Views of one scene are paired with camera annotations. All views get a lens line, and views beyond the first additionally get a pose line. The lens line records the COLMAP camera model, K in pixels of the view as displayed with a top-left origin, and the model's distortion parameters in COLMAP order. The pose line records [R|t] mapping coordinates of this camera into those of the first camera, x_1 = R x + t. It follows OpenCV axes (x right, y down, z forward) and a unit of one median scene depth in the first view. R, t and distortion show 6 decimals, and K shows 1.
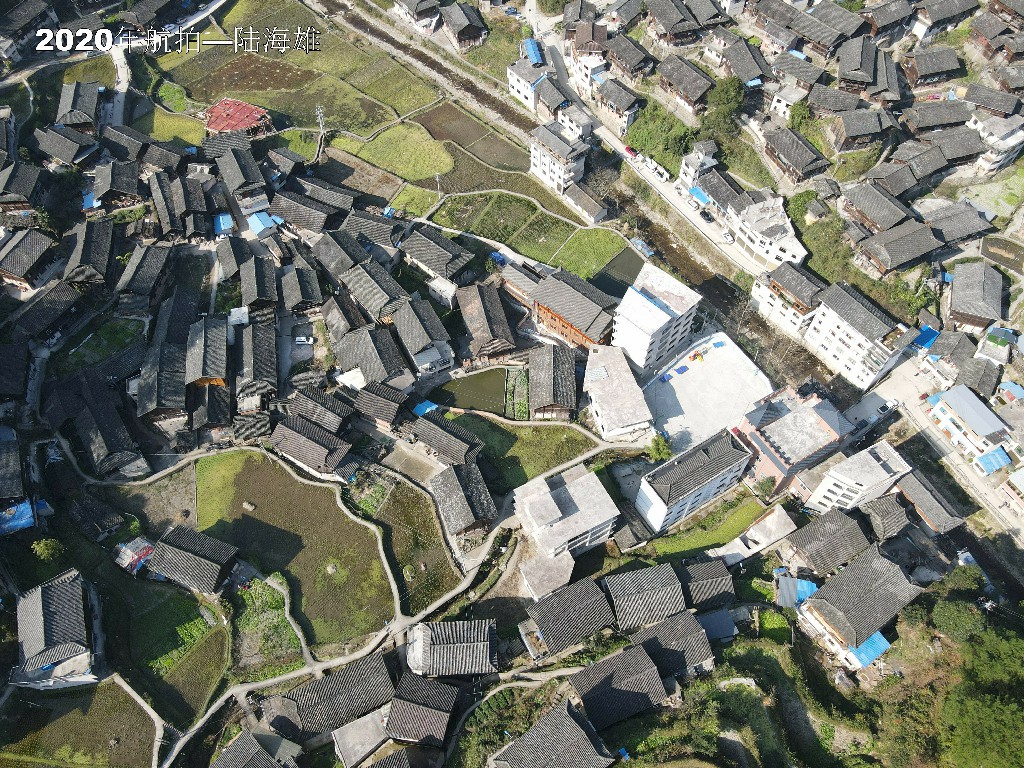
lens RADIAL K [[740.5, 0, 509.2], [0, 740.5, 388.0], [0, 0, 1]] dist [-0.000872, 0.023964]
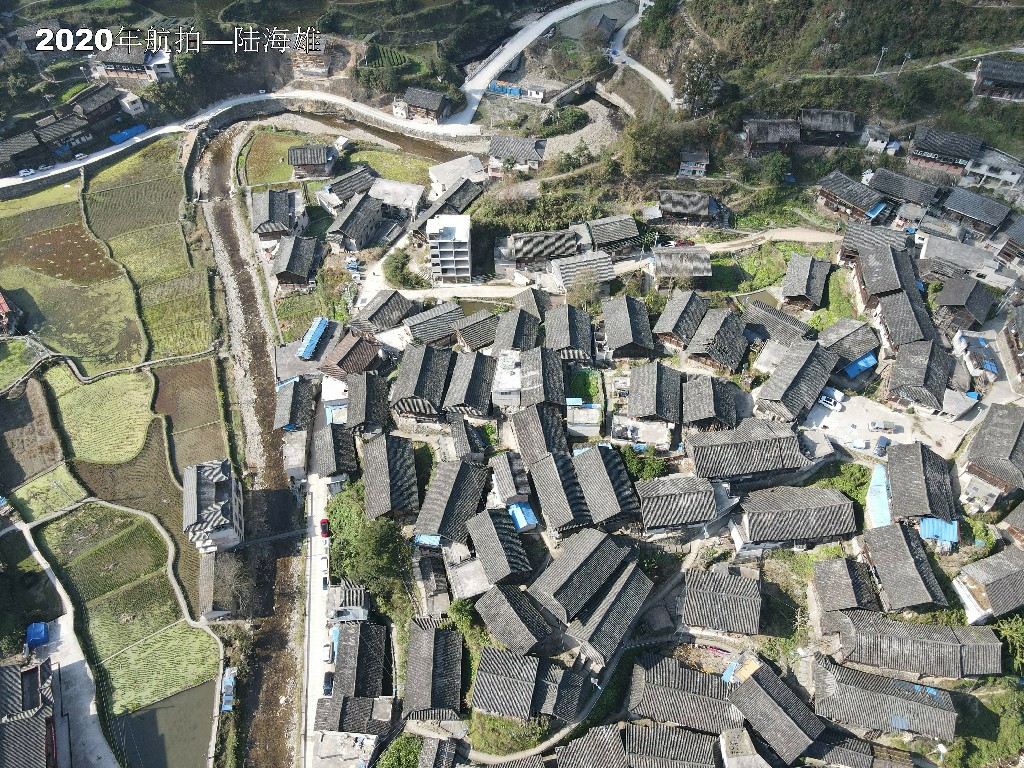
lens RADIAL K [[740.5, 0, 509.2], [0, 740.5, 388.0], [0, 0, 1]] dist [-0.000872, 0.023964]
pose [[0.912063, 0.330472, -0.242755, 0.409924], [-0.345583, 0.938147, -0.021267, -0.439963], [0.220712, 0.103289, 0.969854, 0.282721]]
